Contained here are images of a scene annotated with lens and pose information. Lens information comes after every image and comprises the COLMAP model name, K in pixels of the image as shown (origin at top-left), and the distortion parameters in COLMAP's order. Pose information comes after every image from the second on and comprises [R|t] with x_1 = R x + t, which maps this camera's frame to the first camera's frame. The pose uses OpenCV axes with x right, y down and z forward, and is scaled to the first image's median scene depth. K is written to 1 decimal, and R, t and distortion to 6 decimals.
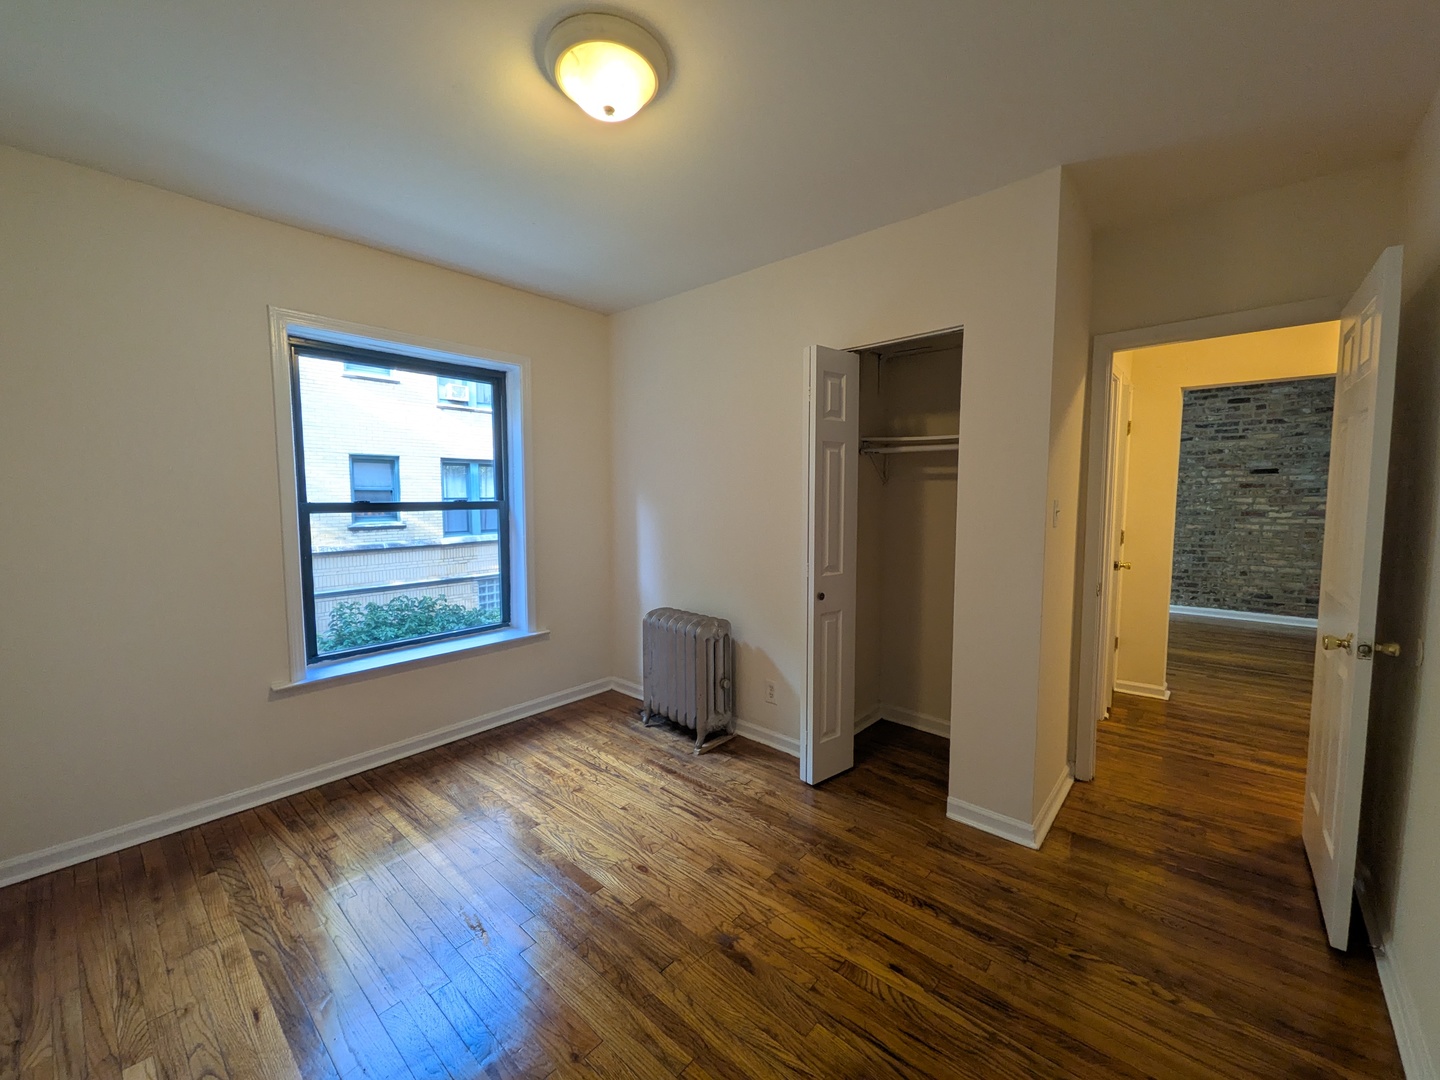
lens RADIAL K [[565.3, 0, 720.0], [0, 565.3, 540.0], [0, 0, 1]] dist [0.010803, 0.000092]
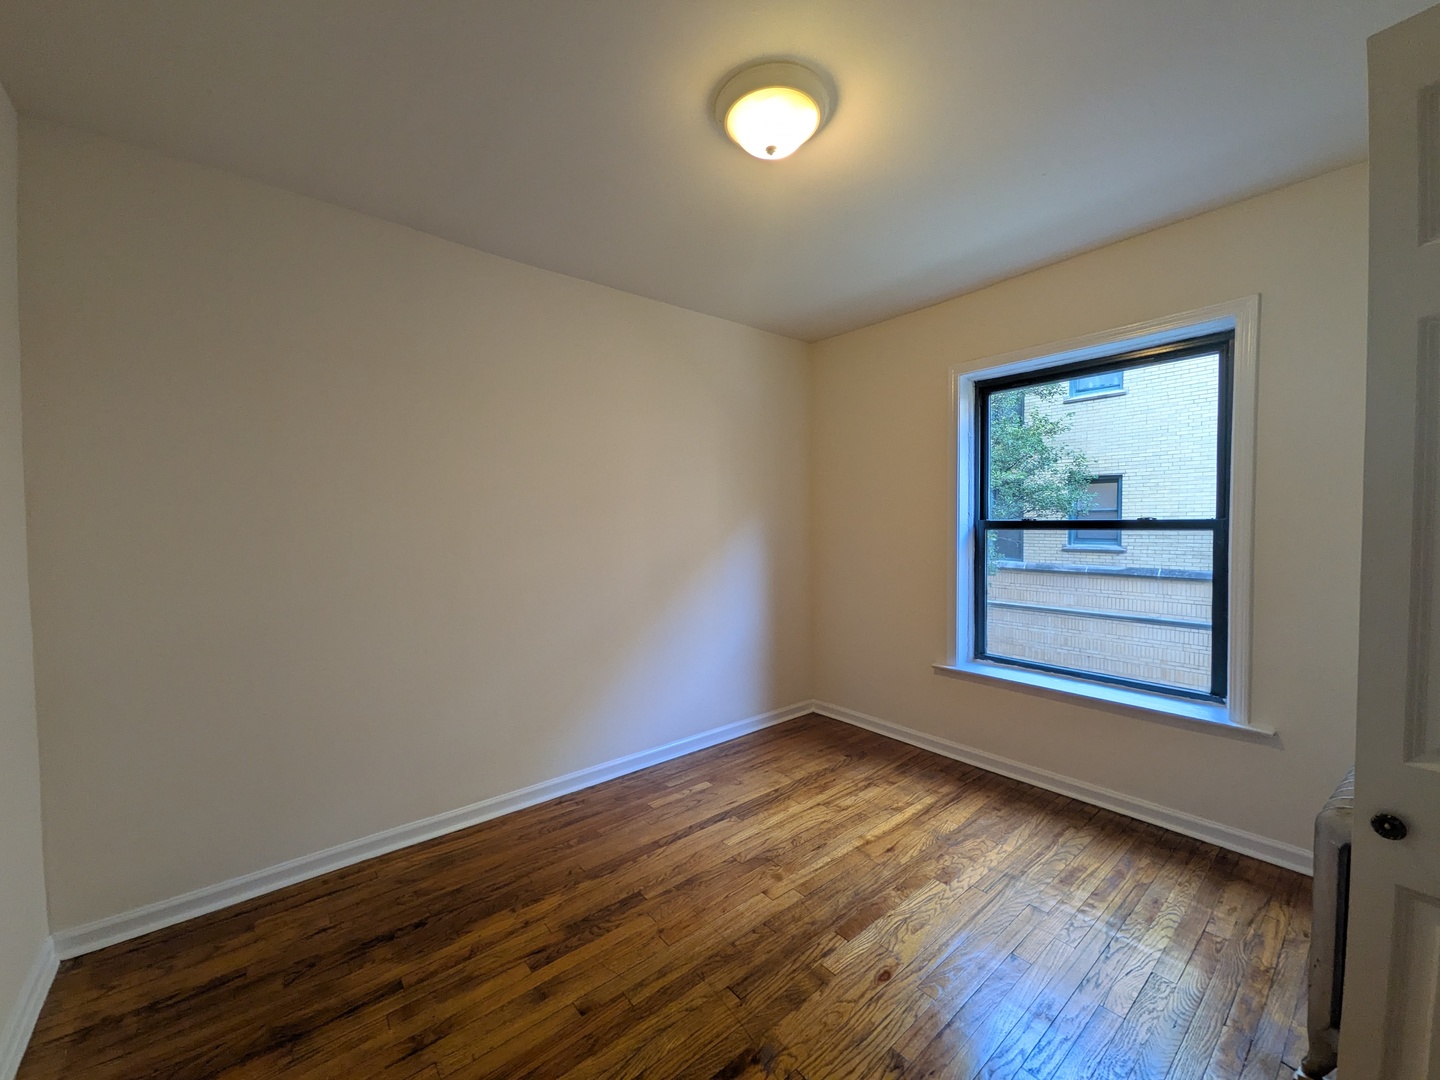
lens RADIAL K [[570.8, 0, 711.8], [0, 570.8, 538.6], [0, 0, 1]] dist [0.004431, 0.000011]
pose [[-0.170553, 0.032540, -0.984811, 0.630057], [-0.071027, 0.996449, 0.045226, -0.049948], [0.982785, 0.077661, -0.167636, 0.786259]]
